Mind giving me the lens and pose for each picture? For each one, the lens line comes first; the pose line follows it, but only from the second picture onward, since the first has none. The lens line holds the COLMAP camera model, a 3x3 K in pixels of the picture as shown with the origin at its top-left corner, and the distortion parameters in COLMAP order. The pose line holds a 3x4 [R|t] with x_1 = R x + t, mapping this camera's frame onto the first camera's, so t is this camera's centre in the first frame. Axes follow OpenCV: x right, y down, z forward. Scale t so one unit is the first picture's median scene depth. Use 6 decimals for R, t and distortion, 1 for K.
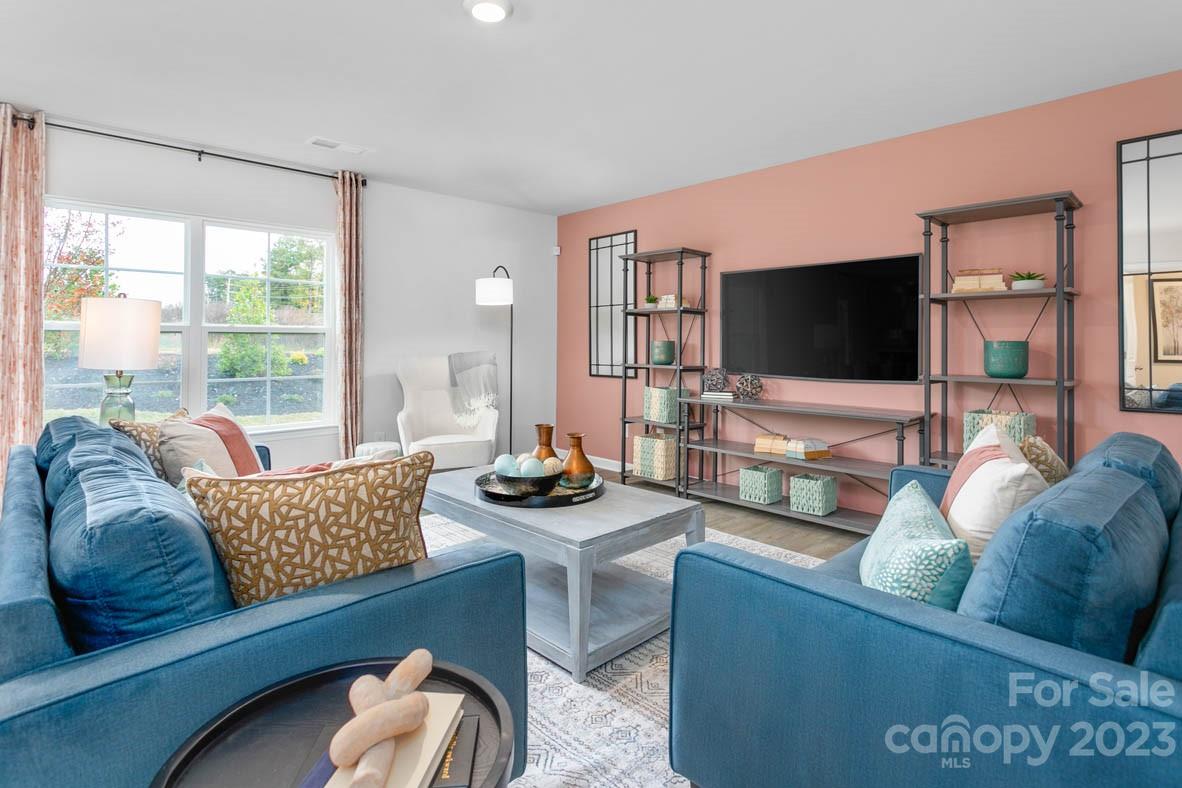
lens RADIAL K [[579.0, 0, 588.7], [0, 579.0, 349.0], [0, 0, 1]] dist [0.000179, 0.000216]
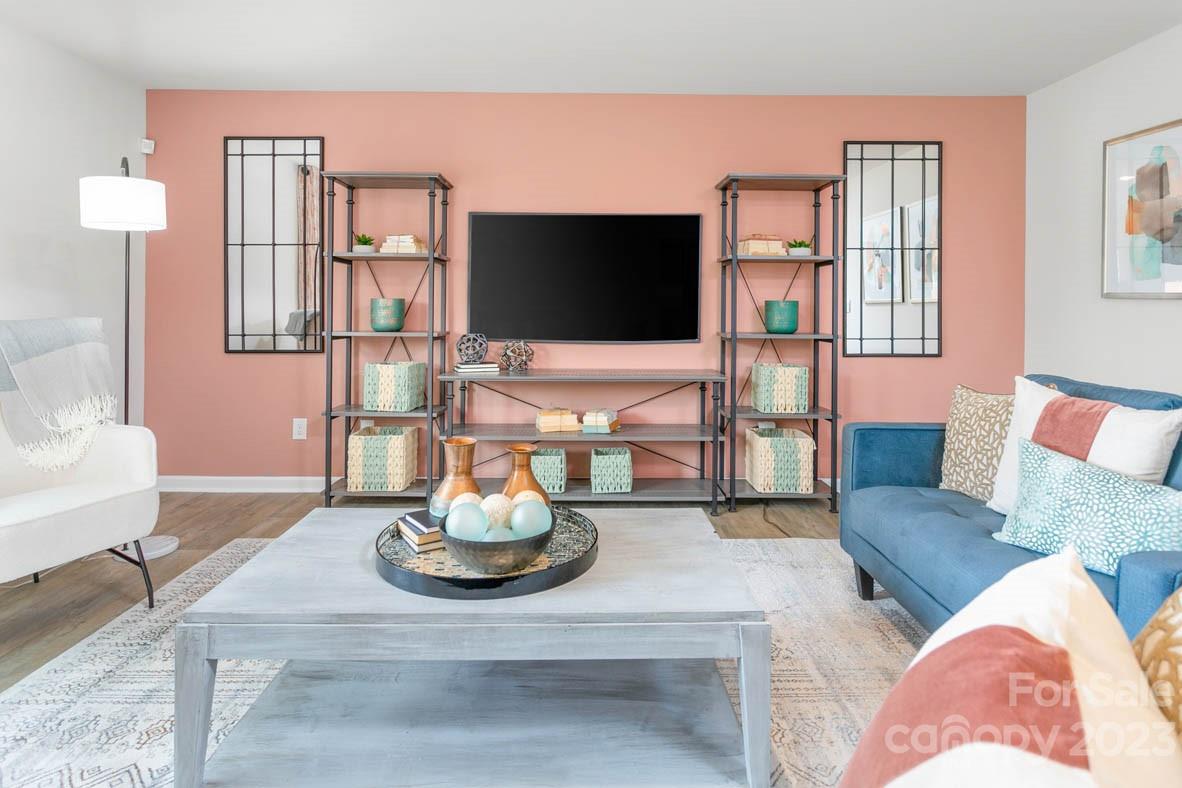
lens RADIAL K [[628.8, 0, 589.4], [0, 628.8, 316.1], [0, 0, 1]] dist [-0.007009, -0.001369]
pose [[0.687112, -0.015529, 0.726386, -0.283033], [0.004760, 0.999846, 0.016873, -0.004336], [-0.726536, -0.008136, 0.687080, 0.292513]]
